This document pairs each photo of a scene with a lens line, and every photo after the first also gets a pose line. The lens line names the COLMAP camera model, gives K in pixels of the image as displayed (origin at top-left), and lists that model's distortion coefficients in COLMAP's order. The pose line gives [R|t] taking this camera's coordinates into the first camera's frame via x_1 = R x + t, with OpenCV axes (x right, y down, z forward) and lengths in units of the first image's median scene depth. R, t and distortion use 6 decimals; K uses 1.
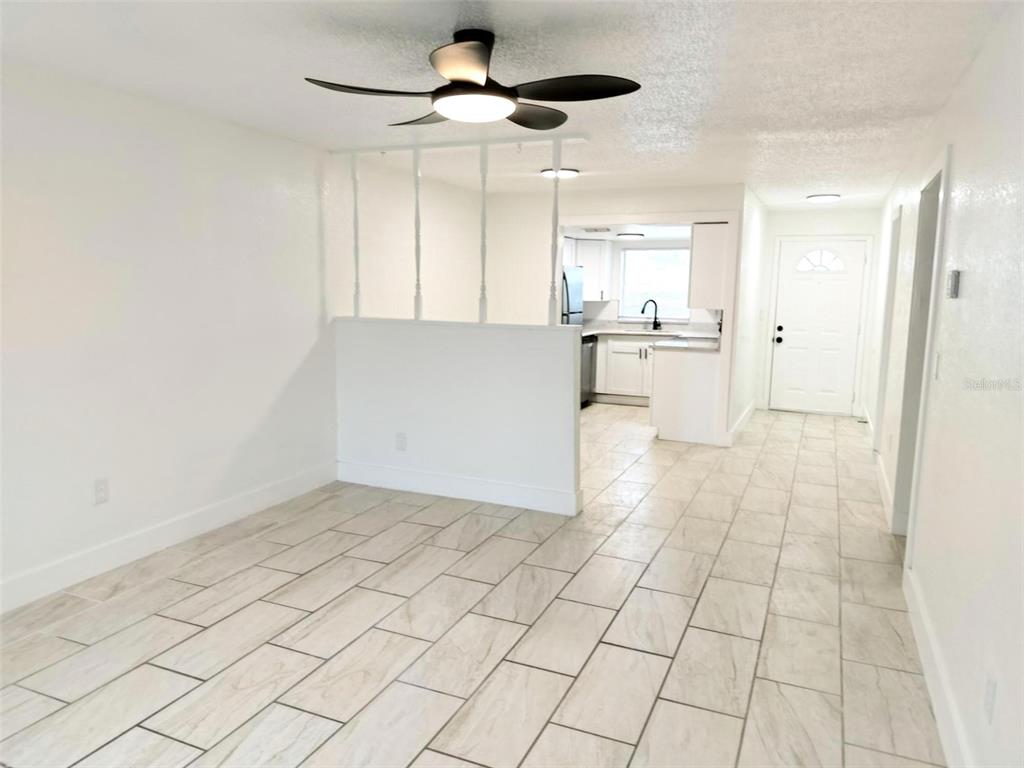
lens RADIAL K [[728.5, 0, 512.0], [0, 728.5, 384.0], [0, 0, 1]] dist [0.100236, -0.125016]
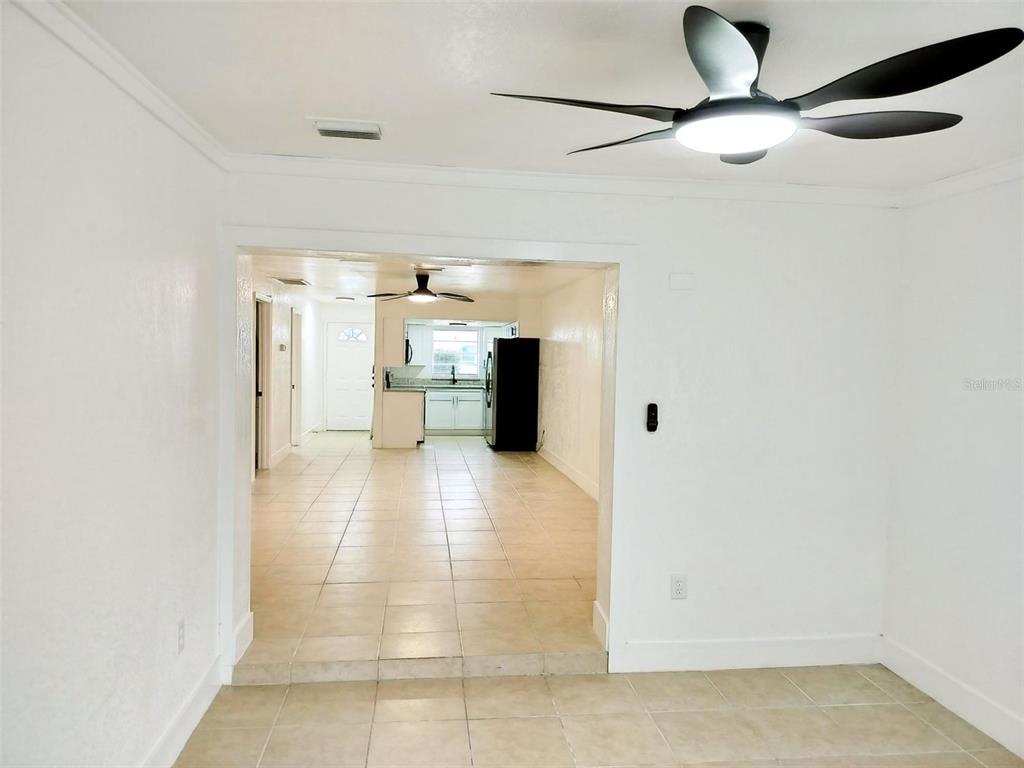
lens RADIAL K [[728.5, 0, 512.0], [0, 728.5, 384.0], [0, 0, 1]] dist [0.100236, -0.125016]
pose [[0.858072, -0.020121, 0.513134, -0.484927], [0.055368, 0.997032, -0.053492, 0.011007], [-0.510535, 0.074311, 0.856640, -0.338991]]
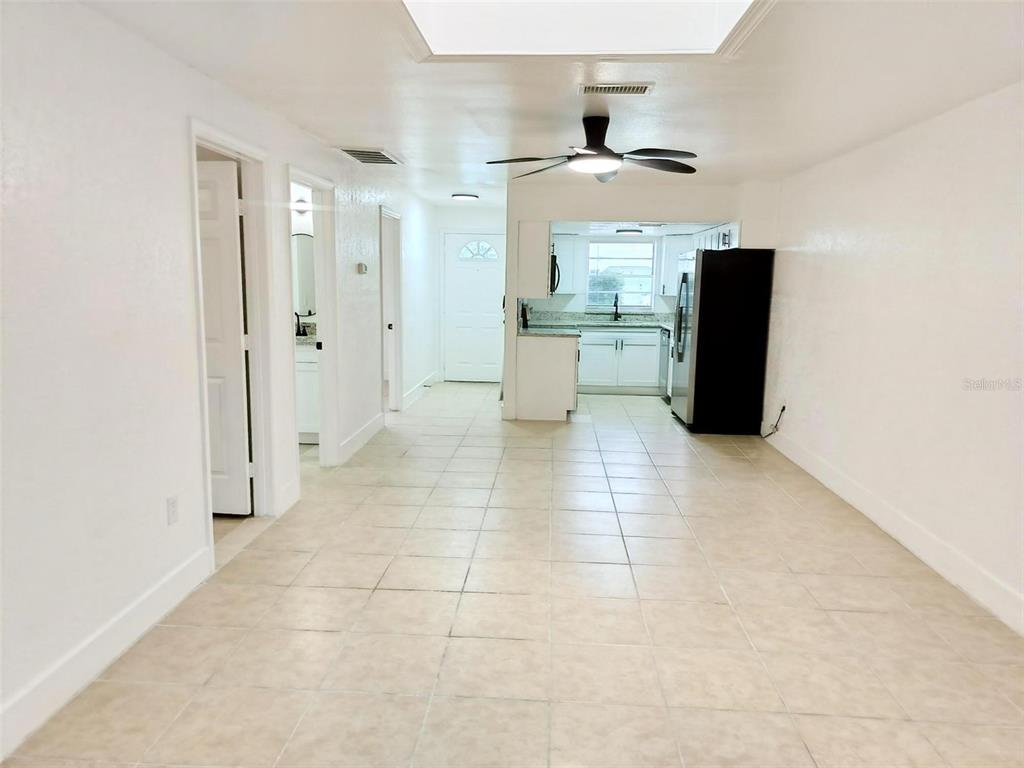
lens RADIAL K [[728.5, 0, 512.0], [0, 728.5, 384.0], [0, 0, 1]] dist [0.100236, -0.125016]
pose [[0.937203, -0.053361, 0.344678, -0.324190], [0.041089, 0.998238, 0.042818, -0.036524], [-0.346356, -0.025967, 0.937744, 0.077866]]
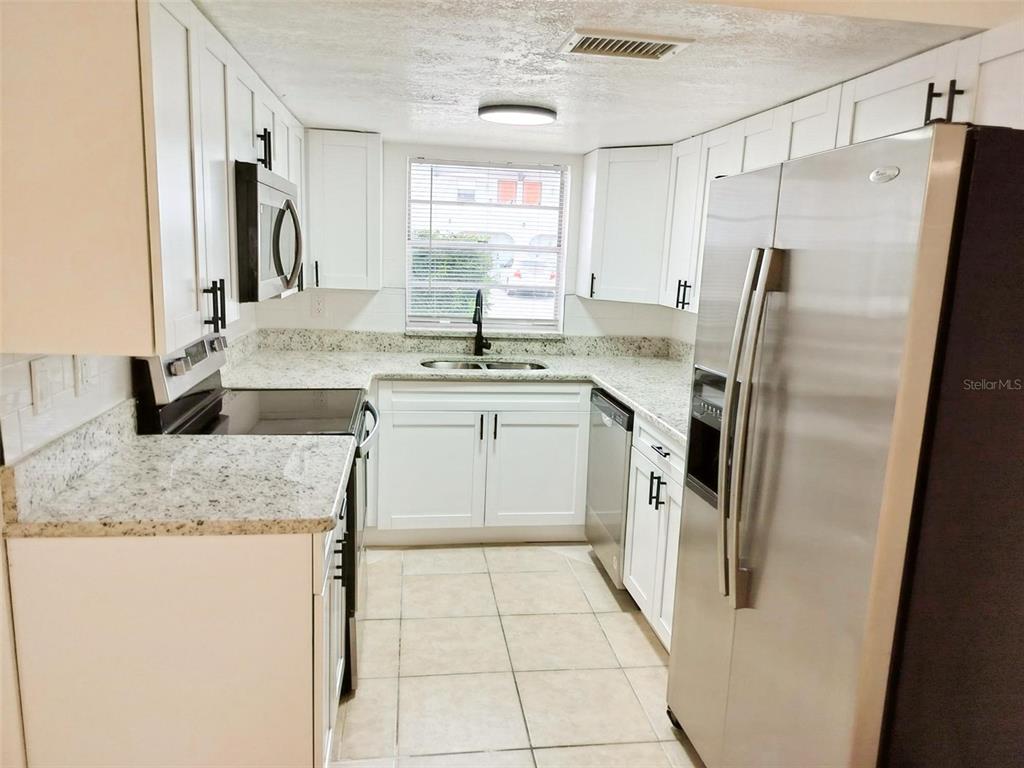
lens RADIAL K [[728.5, 0, 512.0], [0, 728.5, 384.0], [0, 0, 1]] dist [0.100236, -0.125016]
pose [[0.851253, -0.071762, 0.519826, -0.016296], [0.029440, 0.995576, 0.089230, -0.100124], [-0.523929, -0.060654, 0.849599, 0.653085]]
